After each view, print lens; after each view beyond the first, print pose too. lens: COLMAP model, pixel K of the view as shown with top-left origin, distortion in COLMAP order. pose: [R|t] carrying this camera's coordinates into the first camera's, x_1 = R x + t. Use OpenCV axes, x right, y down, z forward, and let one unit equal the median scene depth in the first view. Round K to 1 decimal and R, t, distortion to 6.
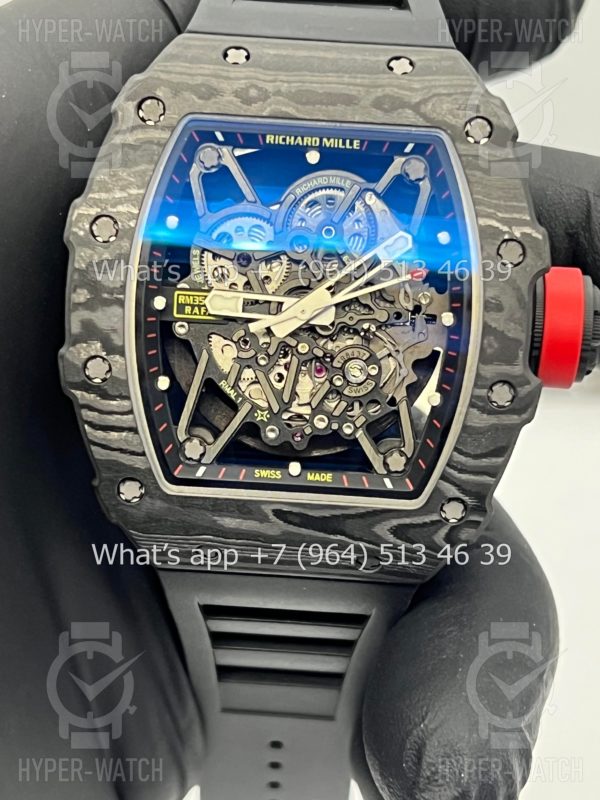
lens RADIAL K [[1970.3, 0, 294.4], [0, 1970.3, 376.6], [0, 0, 1]] dist [0.258819, 0.000000]
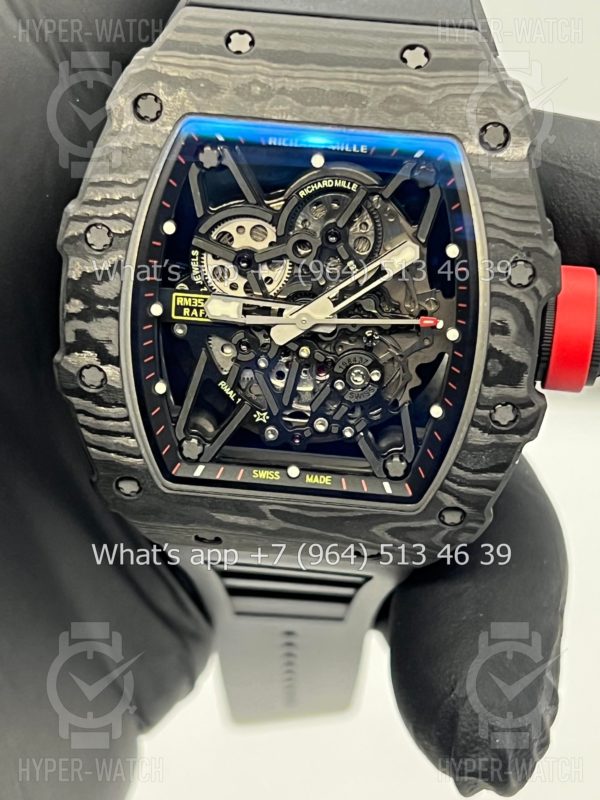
lens RADIAL K [[1970.3, 0, 294.3], [0, 1970.3, 403.7], [0, 0, 1]] dist [0.258819, 0.000000]
pose [[0.998545, 0.030557, -0.044423, 0.043748], [-0.017845, 0.964766, 0.262502, -0.246421], [0.050879, -0.261328, 0.963908, 0.053593]]
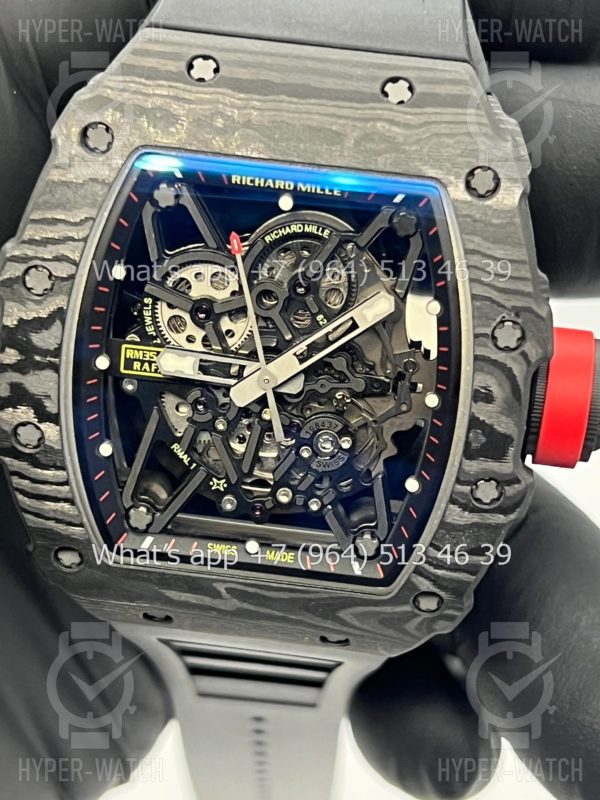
lens RADIAL K [[1970.3, 0, 307.9], [0, 1970.3, 402.1], [0, 0, 1]] dist [0.258819, 0.000000]
pose [[0.996538, 0.059724, -0.057834, 0.072863], [-0.043755, 0.968286, 0.245983, -0.236424], [0.070690, -0.242601, 0.967547, 0.156619]]
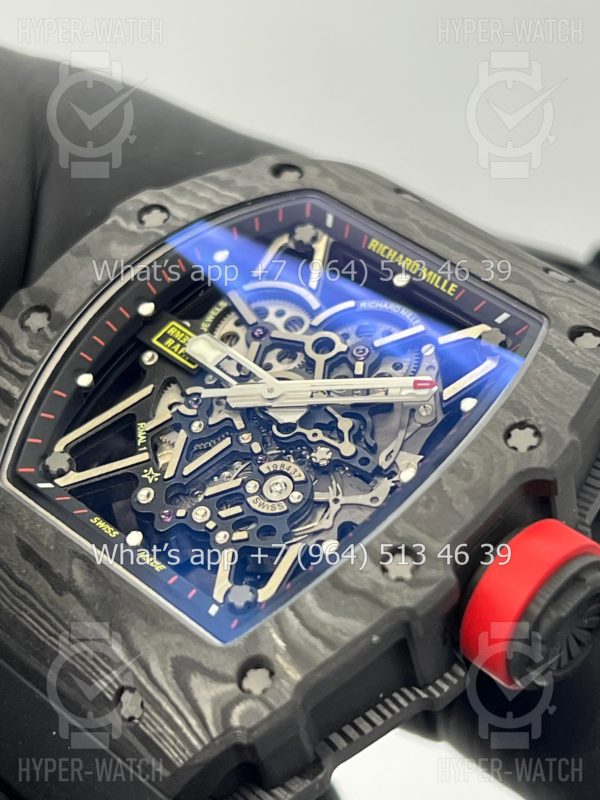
lens RADIAL K [[1970.3, 0, 287.9], [0, 1970.3, 395.8], [0, 0, 1]] dist [0.258819, 0.000000]
pose [[0.757547, 0.420503, -0.499299, 0.402367], [-0.635698, 0.649055, -0.417870, 0.292128], [0.148357, 0.633960, 0.759003, 0.398550]]
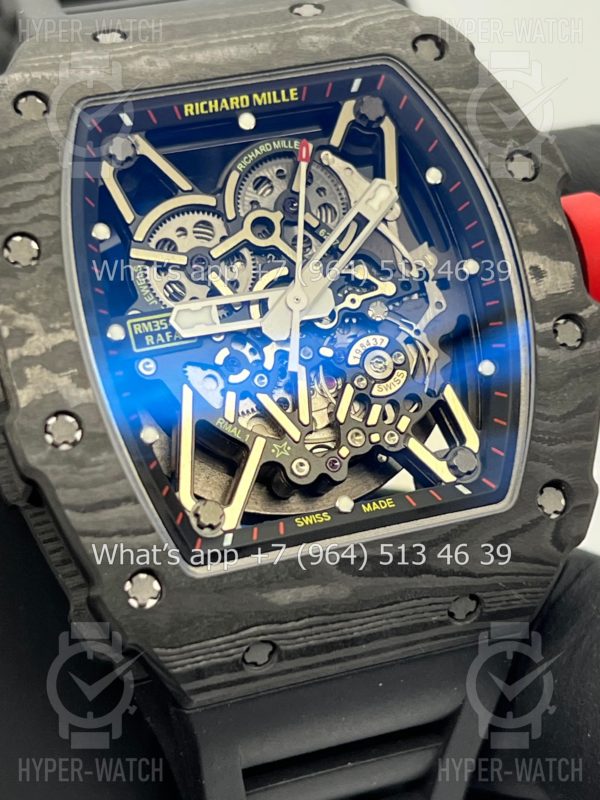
lens RADIAL K [[1970.3, 0, 312.7], [0, 1970.3, 393.8], [0, 0, 1]] dist [0.258819, 0.000000]
pose [[0.929447, -0.241760, 0.278711, -0.211334], [0.306196, 0.926881, -0.217107, 0.168165], [-0.205844, 0.287129, 0.935513, 0.287213]]
